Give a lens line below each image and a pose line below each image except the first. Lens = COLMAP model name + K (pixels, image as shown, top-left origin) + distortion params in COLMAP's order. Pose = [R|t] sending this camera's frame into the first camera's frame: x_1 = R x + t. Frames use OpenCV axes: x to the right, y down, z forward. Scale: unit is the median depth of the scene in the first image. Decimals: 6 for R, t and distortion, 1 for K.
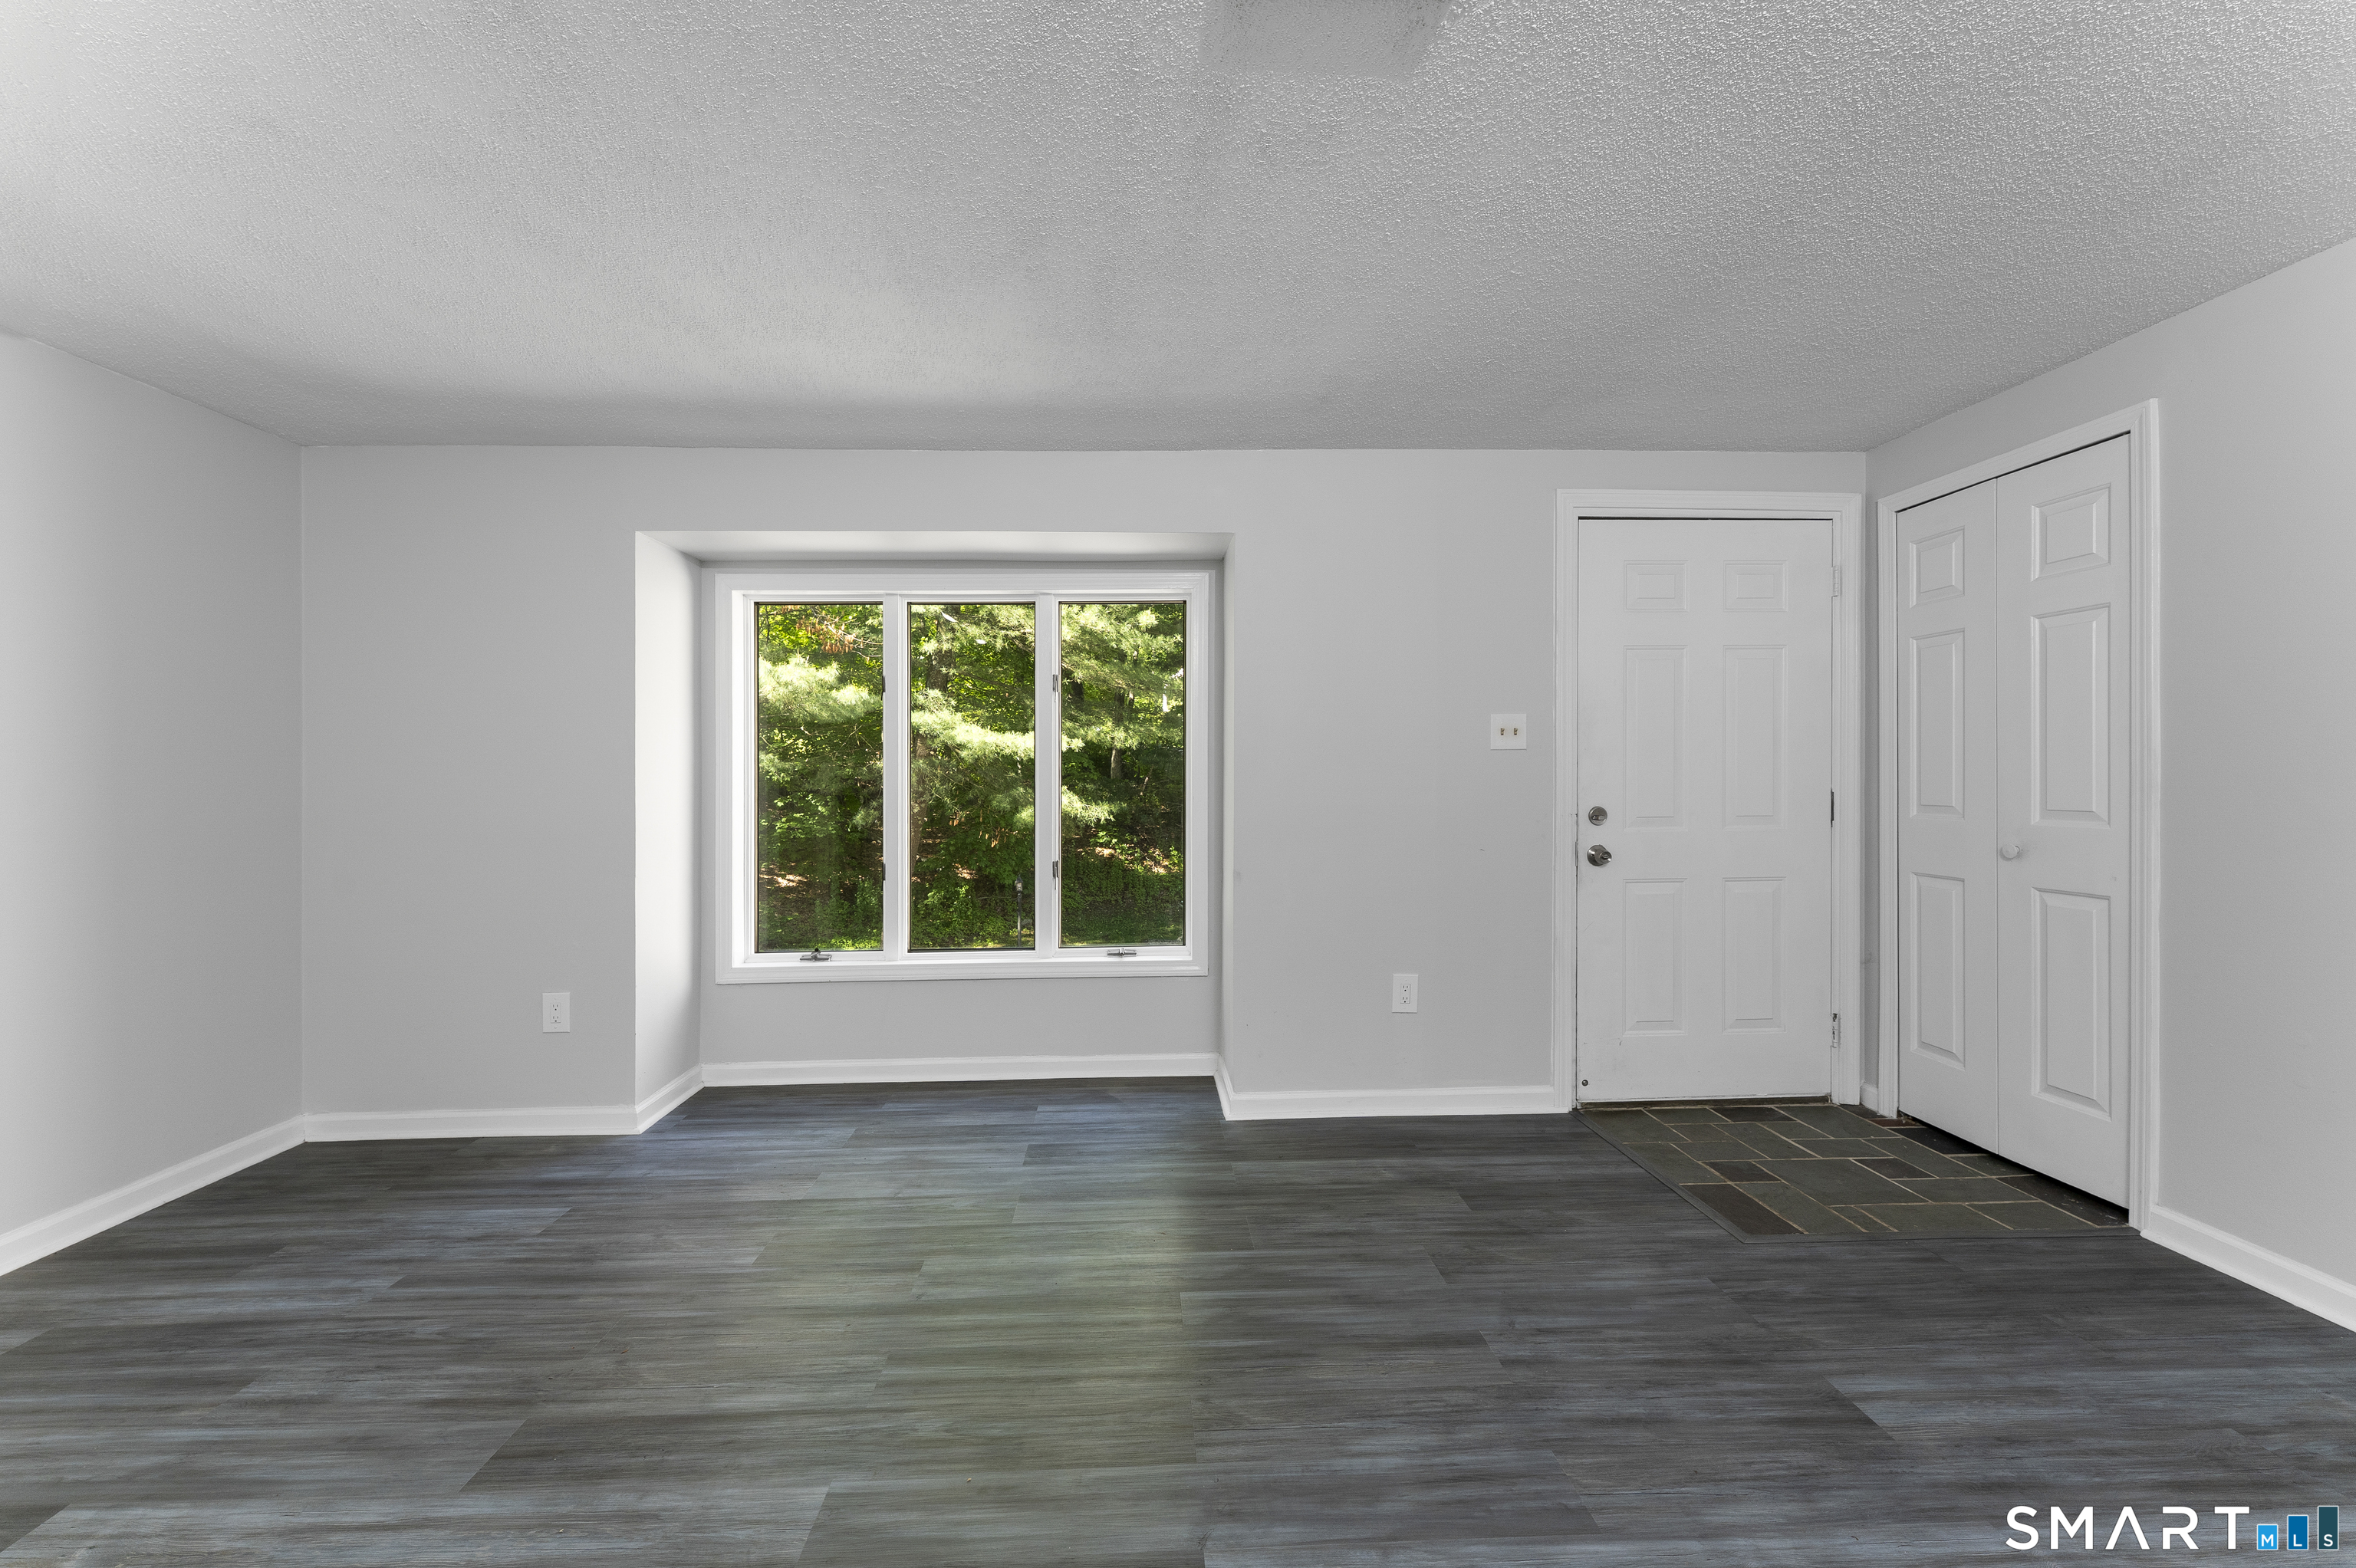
lens RADIAL K [[961.4, 0, 1177.8], [0, 961.4, 774.0], [0, 0, 1]] dist [0.002667, 0.000232]
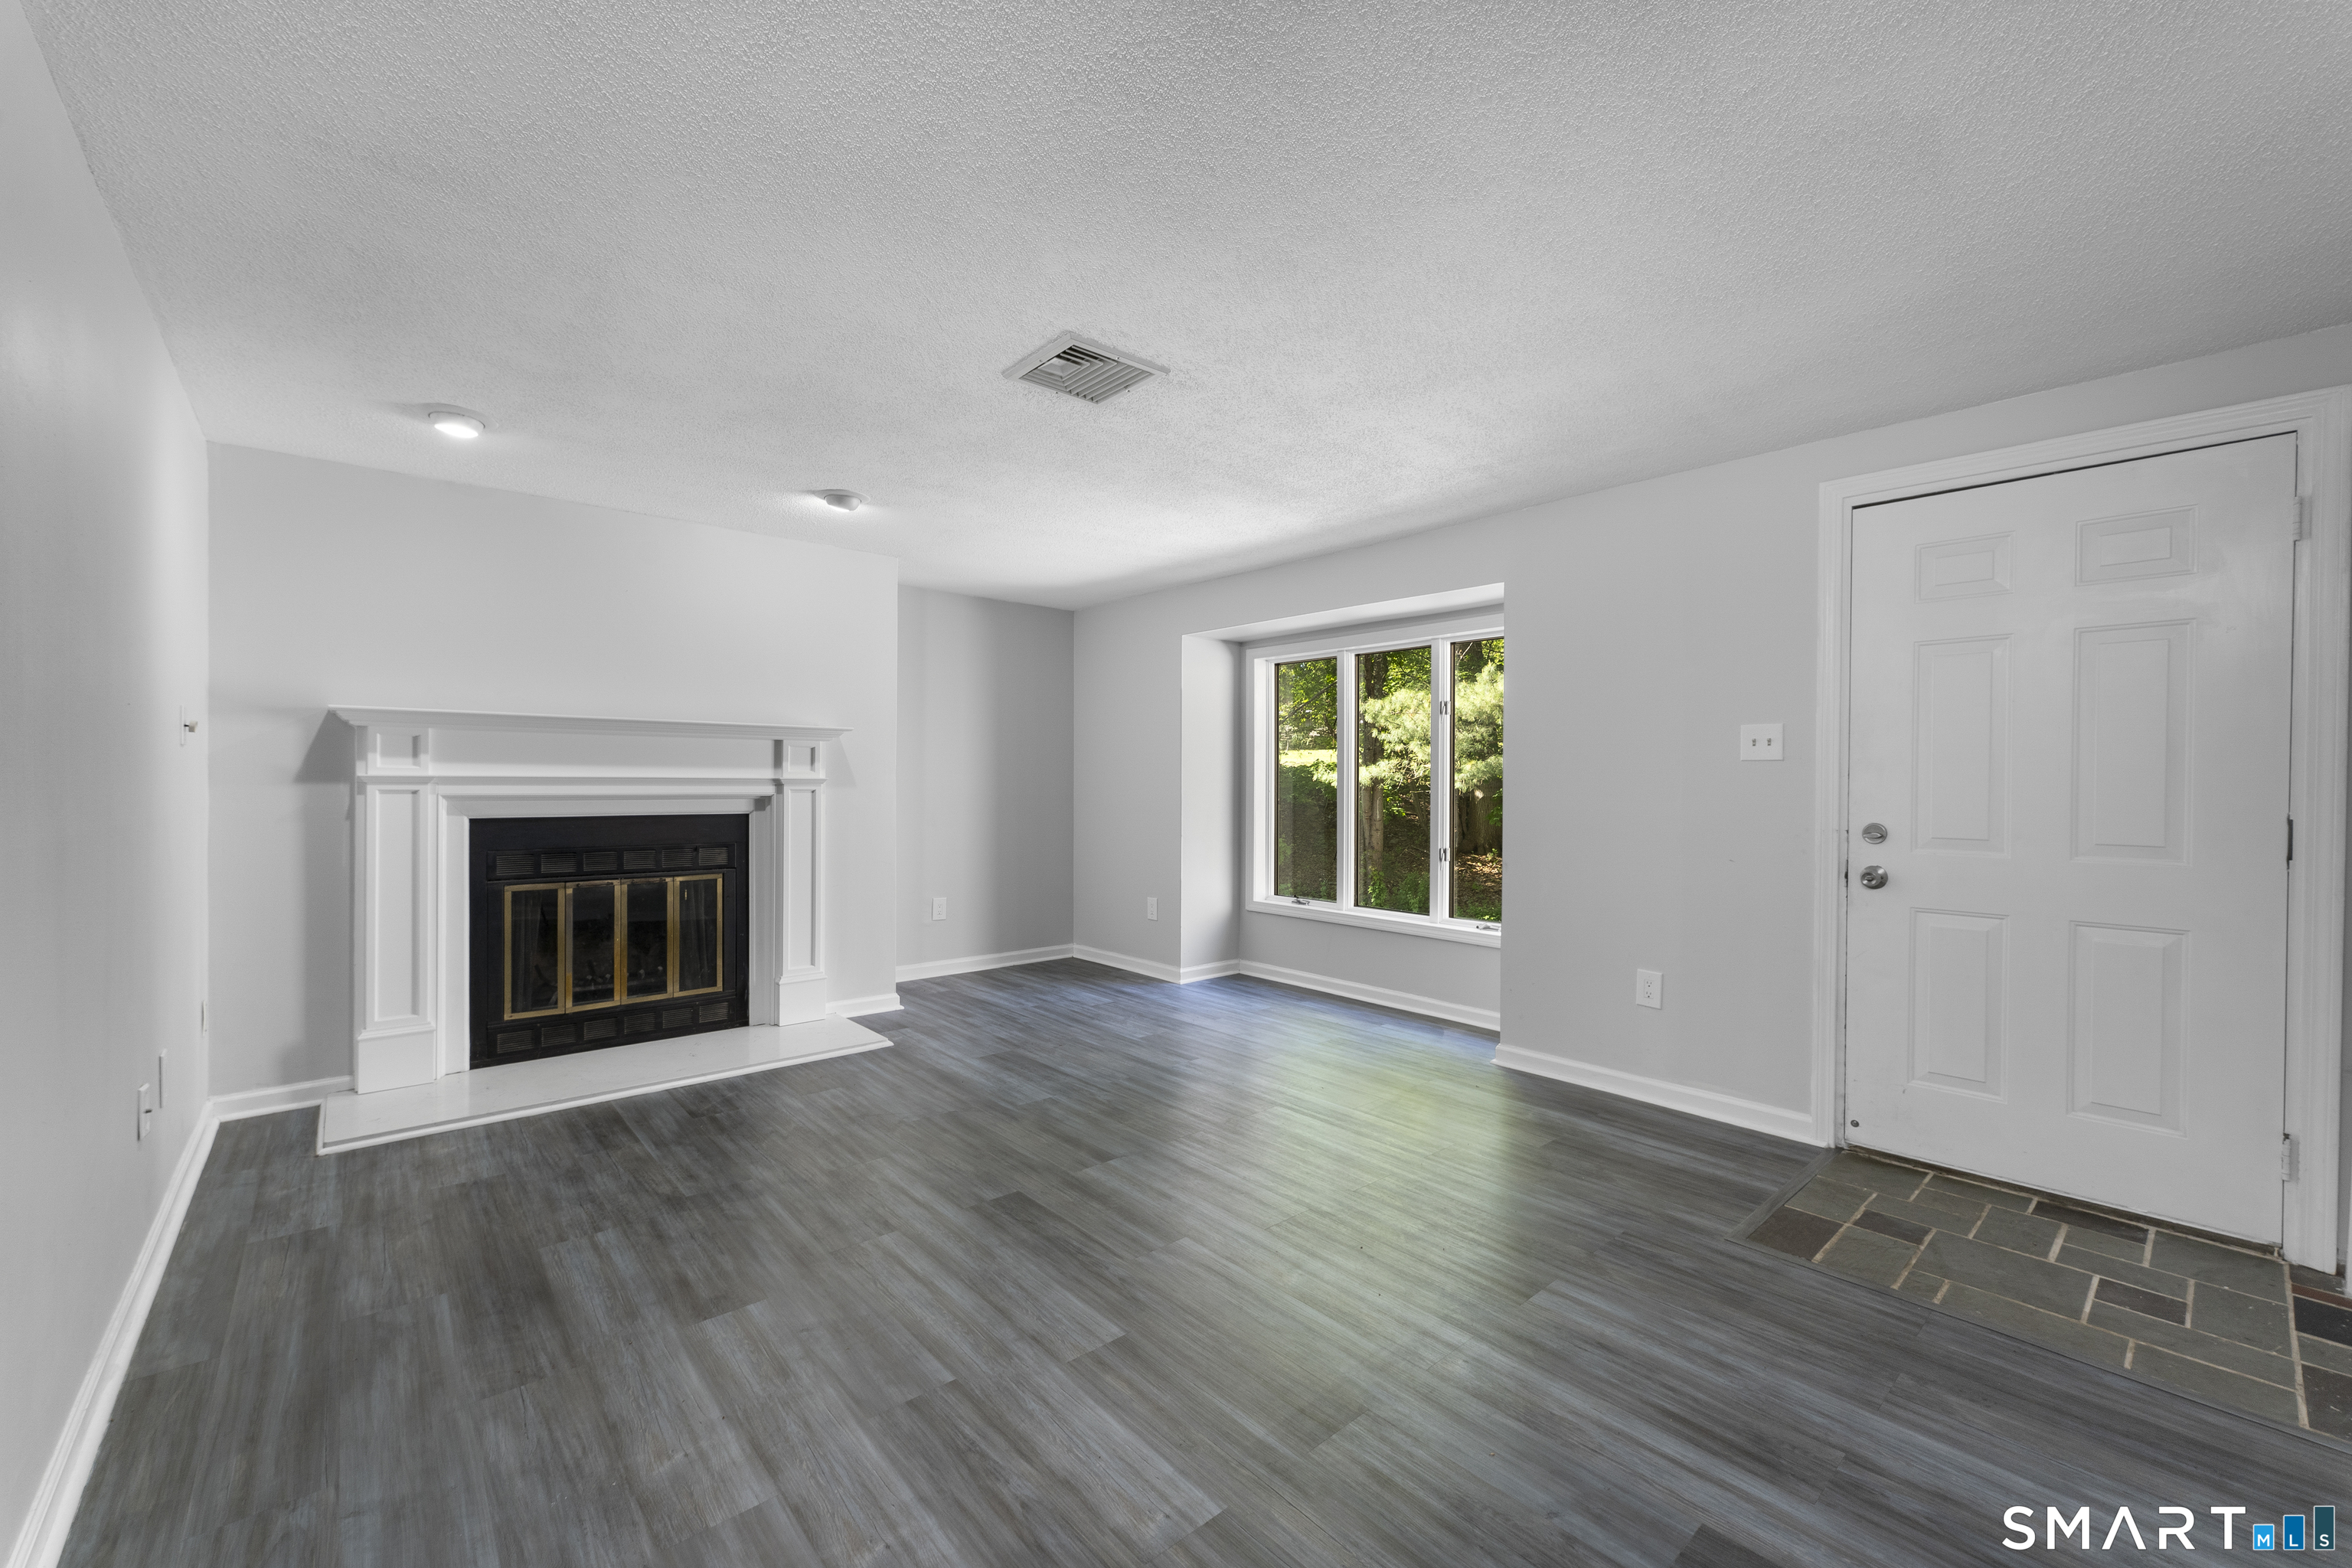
lens RADIAL K [[952.7, 0, 1170.8], [0, 952.7, 782.1], [0, 0, 1]] dist [-0.000628, 0.000060]
pose [[0.622684, 0.015051, -0.782329, 0.967429], [-0.012091, 0.999881, 0.009613, -0.007053], [0.782380, 0.003473, 0.622791, -0.102238]]
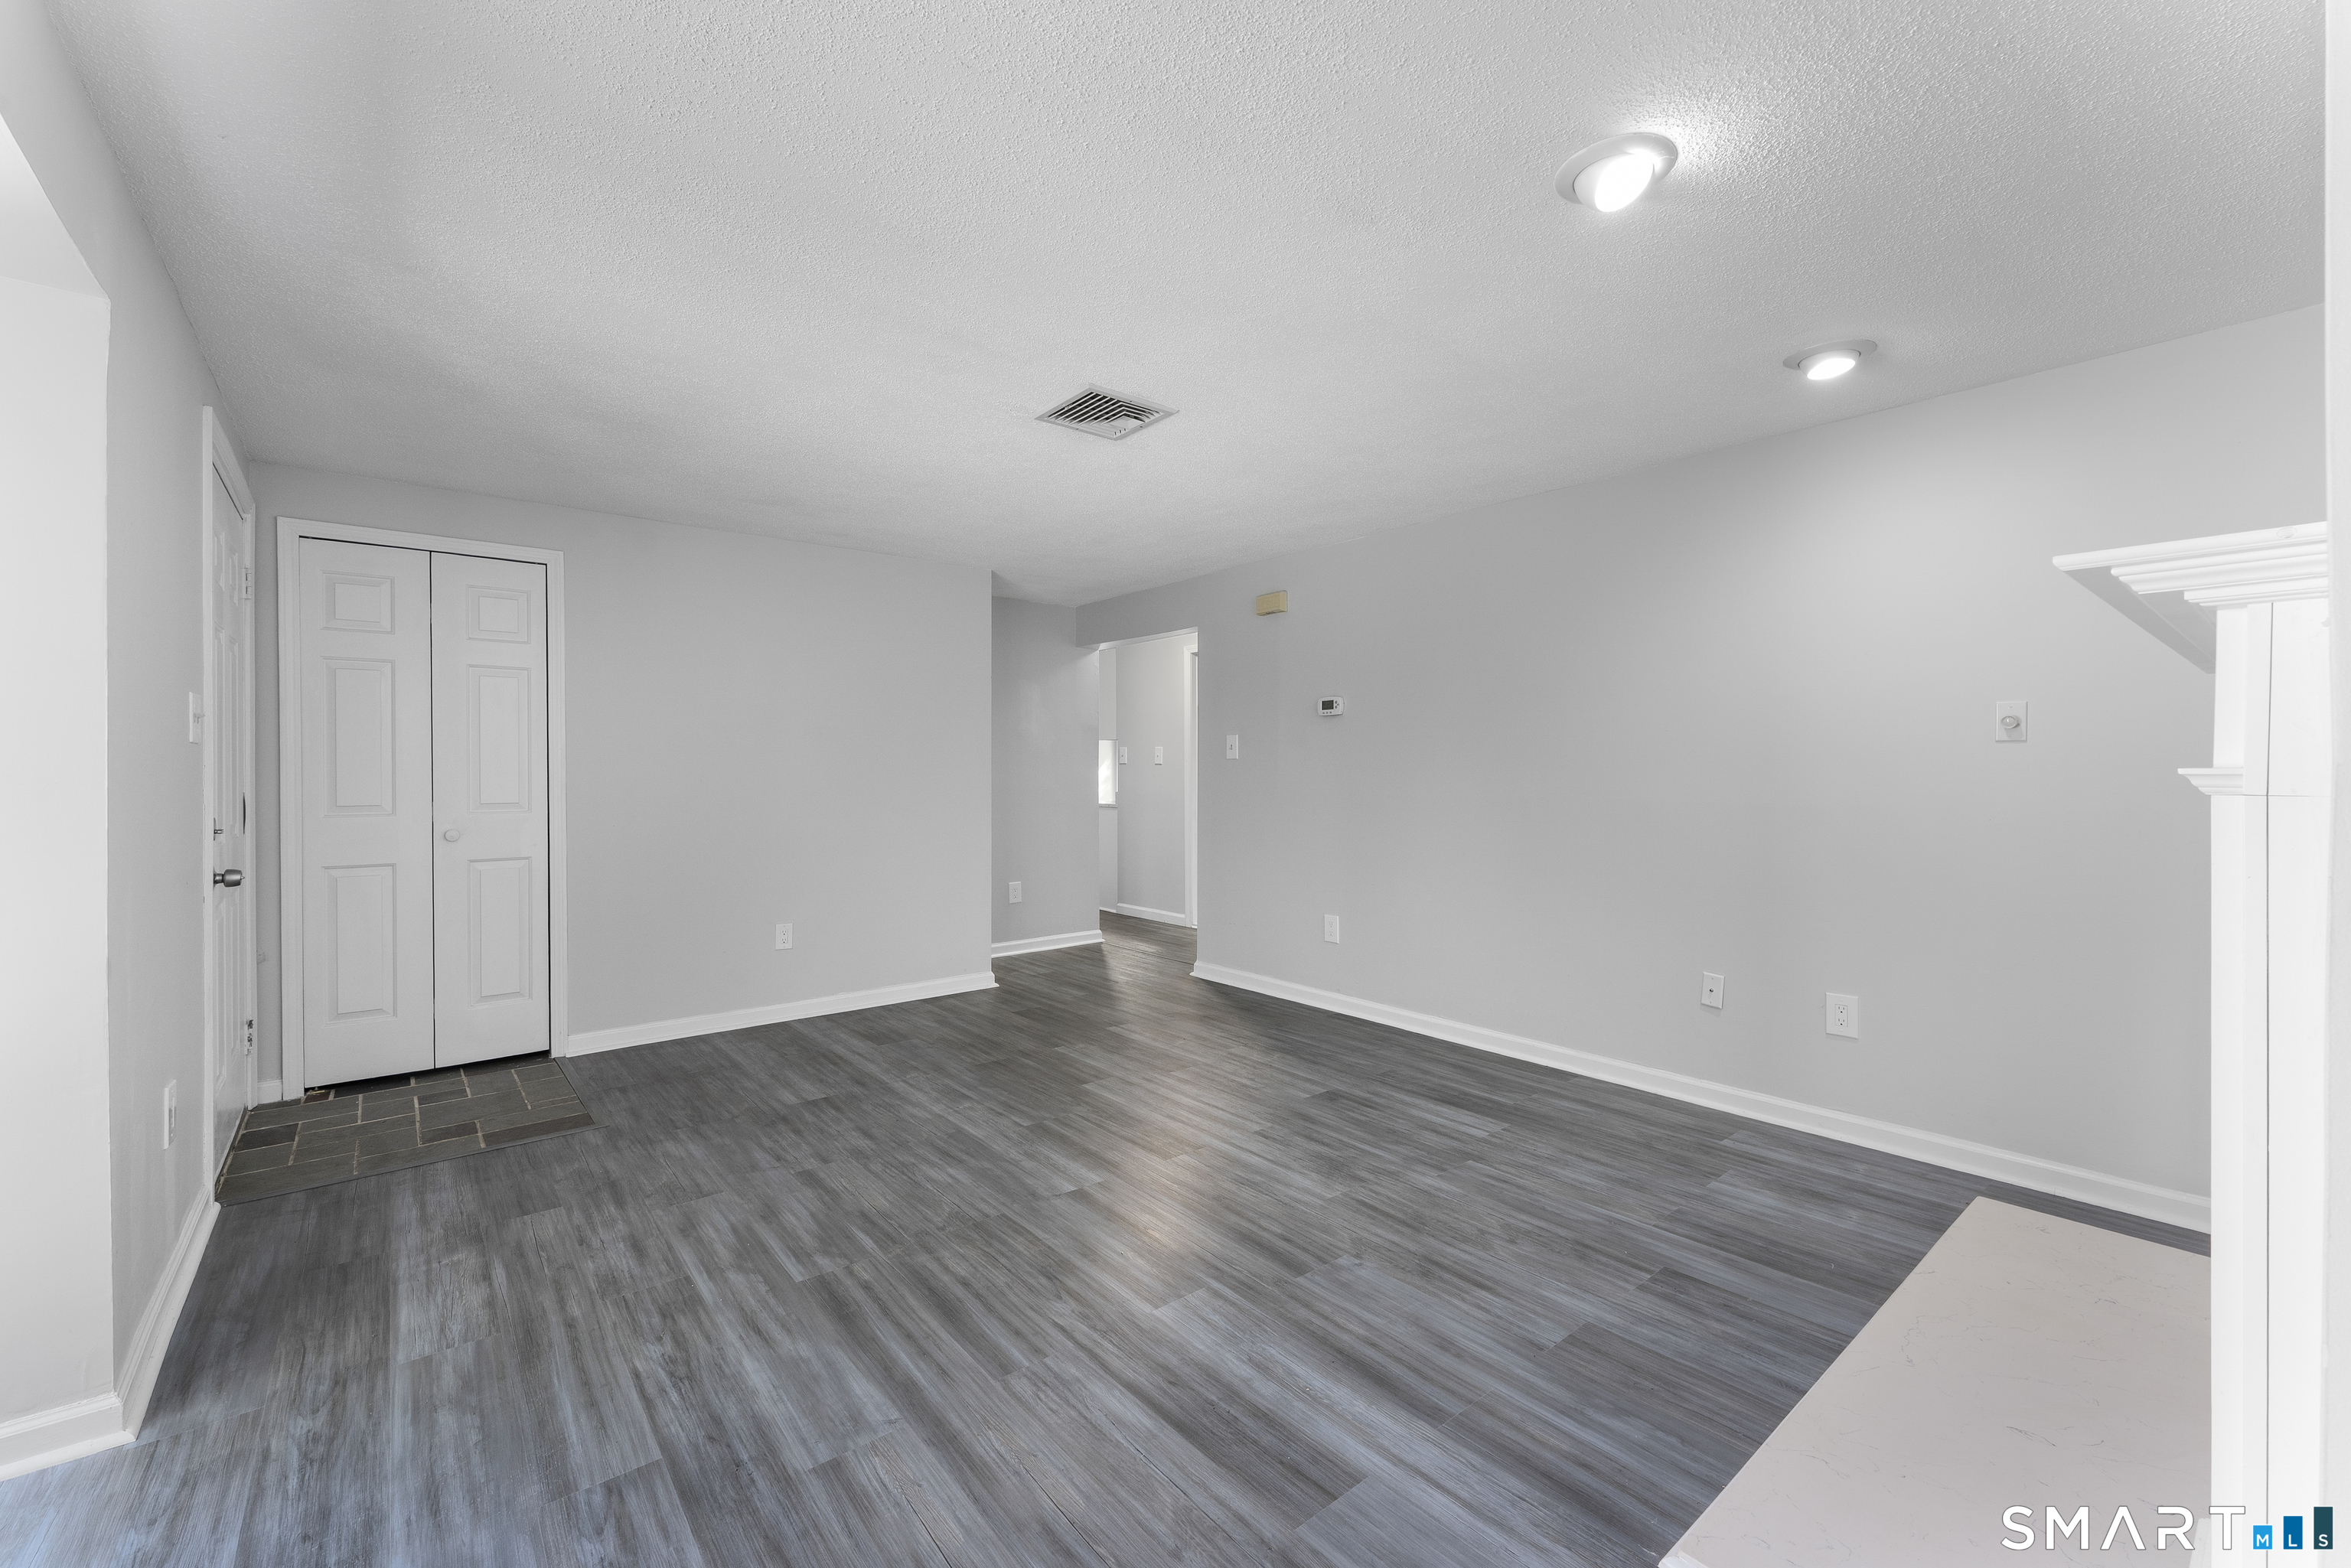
lens RADIAL K [[952.3, 0, 1170.3], [0, 952.3, 782.1], [0, 0, 1]] dist [-0.000628, 0.000060]
pose [[-0.599966, 0.002936, 0.800020, -0.901940], [0.007089, 0.999974, 0.001647, 0.011898], [-0.799994, 0.006659, -0.599971, 1.116967]]
